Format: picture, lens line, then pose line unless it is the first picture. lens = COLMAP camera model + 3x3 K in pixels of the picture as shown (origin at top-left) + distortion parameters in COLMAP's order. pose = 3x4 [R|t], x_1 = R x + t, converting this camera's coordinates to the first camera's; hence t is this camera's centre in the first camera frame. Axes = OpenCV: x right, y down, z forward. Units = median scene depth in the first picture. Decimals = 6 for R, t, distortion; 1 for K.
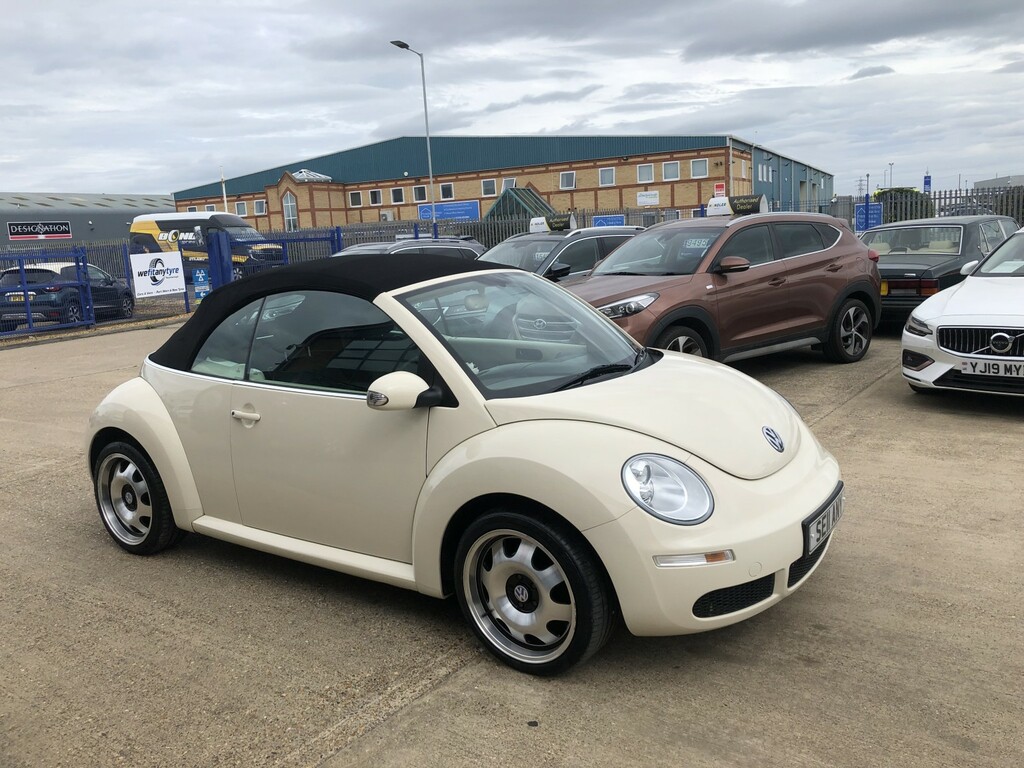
lens RADIAL K [[833.8, 0, 511.1], [0, 833.8, 383.8], [0, 0, 1]] dist [0.021063, -0.009303]
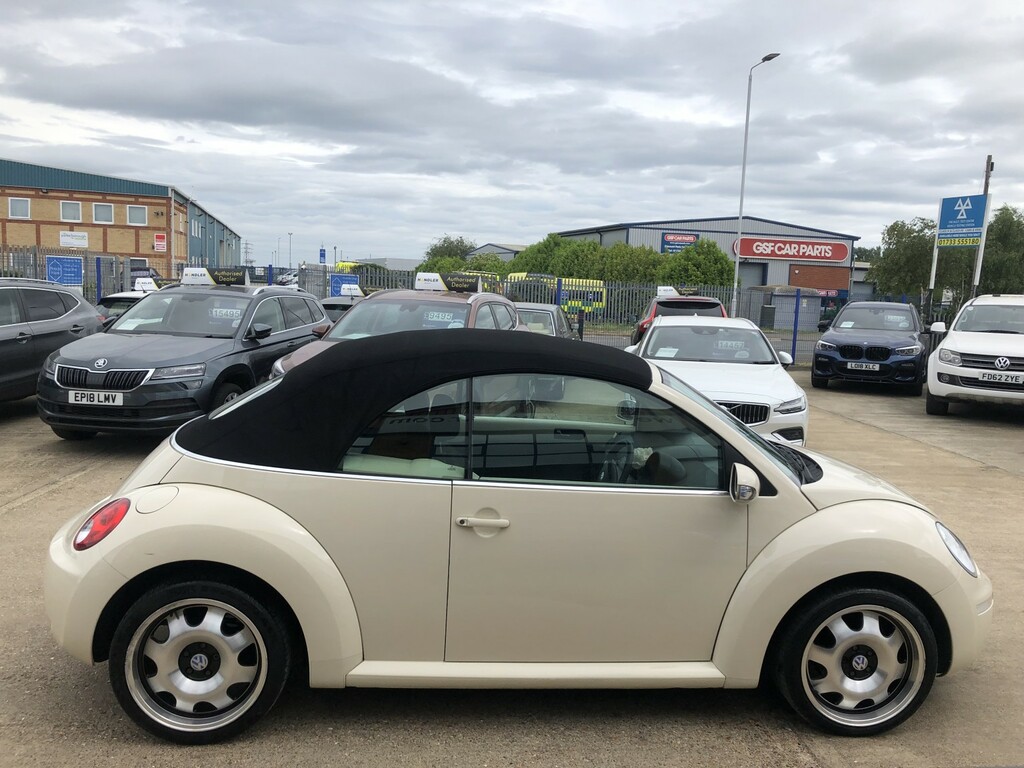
lens RADIAL K [[833.8, 0, 515.2], [0, 833.8, 381.6], [0, 0, 1]] dist [0.021063, -0.009303]
pose [[0.761166, 0.015140, 0.648380, -0.497459], [0.030260, 0.997810, -0.058823, -0.030757], [-0.647851, 0.064394, 0.759041, 0.207806]]
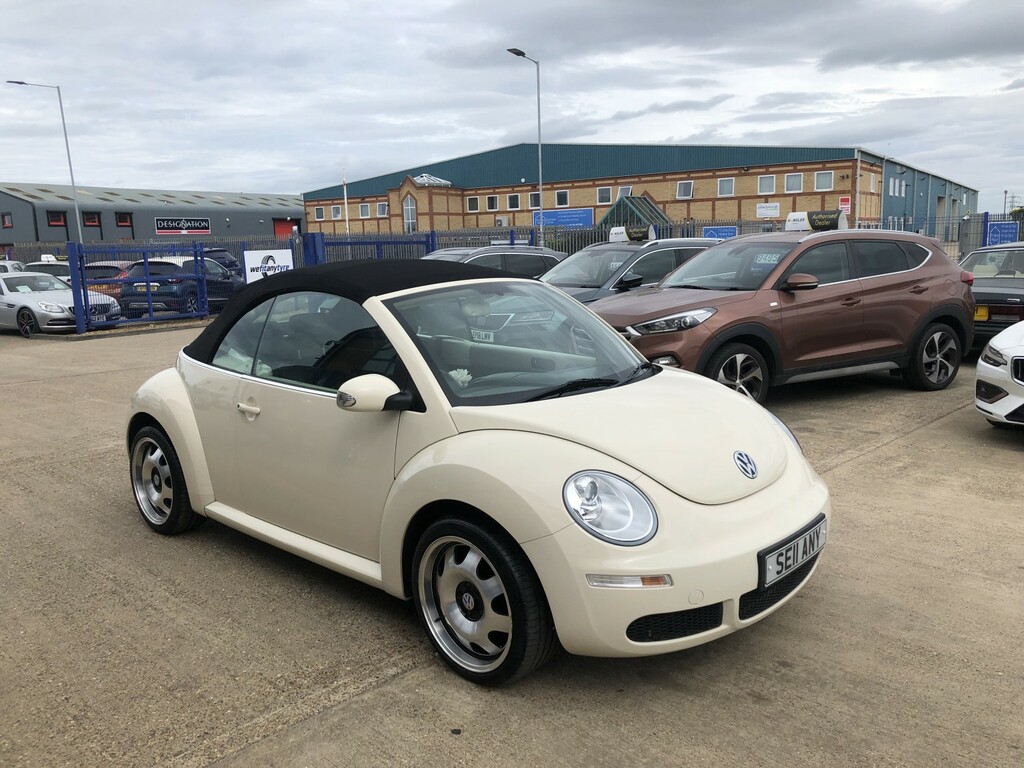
lens RADIAL K [[833.8, 0, 514.2], [0, 833.8, 381.9], [0, 0, 1]] dist [0.021063, -0.009303]
pose [[0.989971, 0.053600, -0.130704, 0.087488], [-0.054949, 0.998466, -0.006736, -0.003945], [0.130143, 0.013850, 0.991399, 0.004049]]
